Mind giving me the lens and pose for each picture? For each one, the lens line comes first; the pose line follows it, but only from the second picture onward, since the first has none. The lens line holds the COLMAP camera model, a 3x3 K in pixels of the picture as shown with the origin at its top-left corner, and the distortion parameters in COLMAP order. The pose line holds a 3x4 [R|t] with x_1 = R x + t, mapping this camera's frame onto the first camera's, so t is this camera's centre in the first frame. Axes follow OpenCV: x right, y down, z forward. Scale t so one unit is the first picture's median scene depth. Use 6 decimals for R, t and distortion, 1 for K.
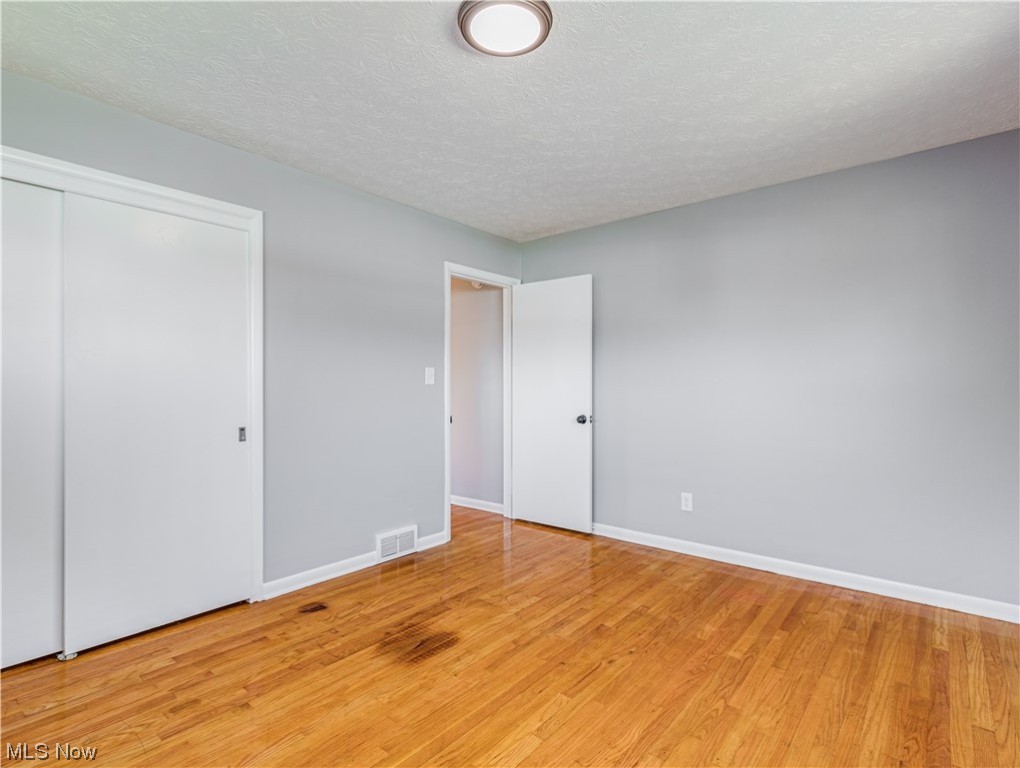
lens RADIAL K [[520.3, 0, 507.2], [0, 520.3, 381.6], [0, 0, 1]] dist [-0.000038, 0.000185]
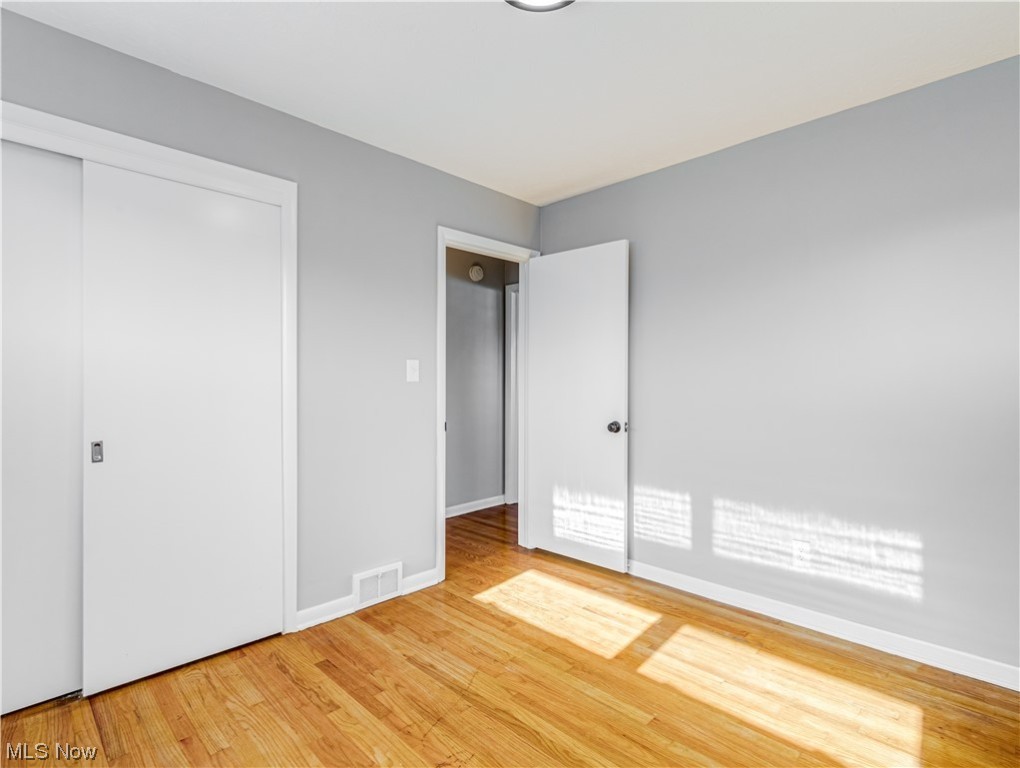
lens RADIAL K [[520.3, 0, 509.1], [0, 520.3, 407.2], [0, 0, 1]] dist [-0.000038, 0.000185]
pose [[0.997978, -0.004659, -0.063390, 0.039109], [0.007078, 0.999253, 0.037984, 0.014281], [0.063165, -0.038356, 0.997266, 0.238239]]
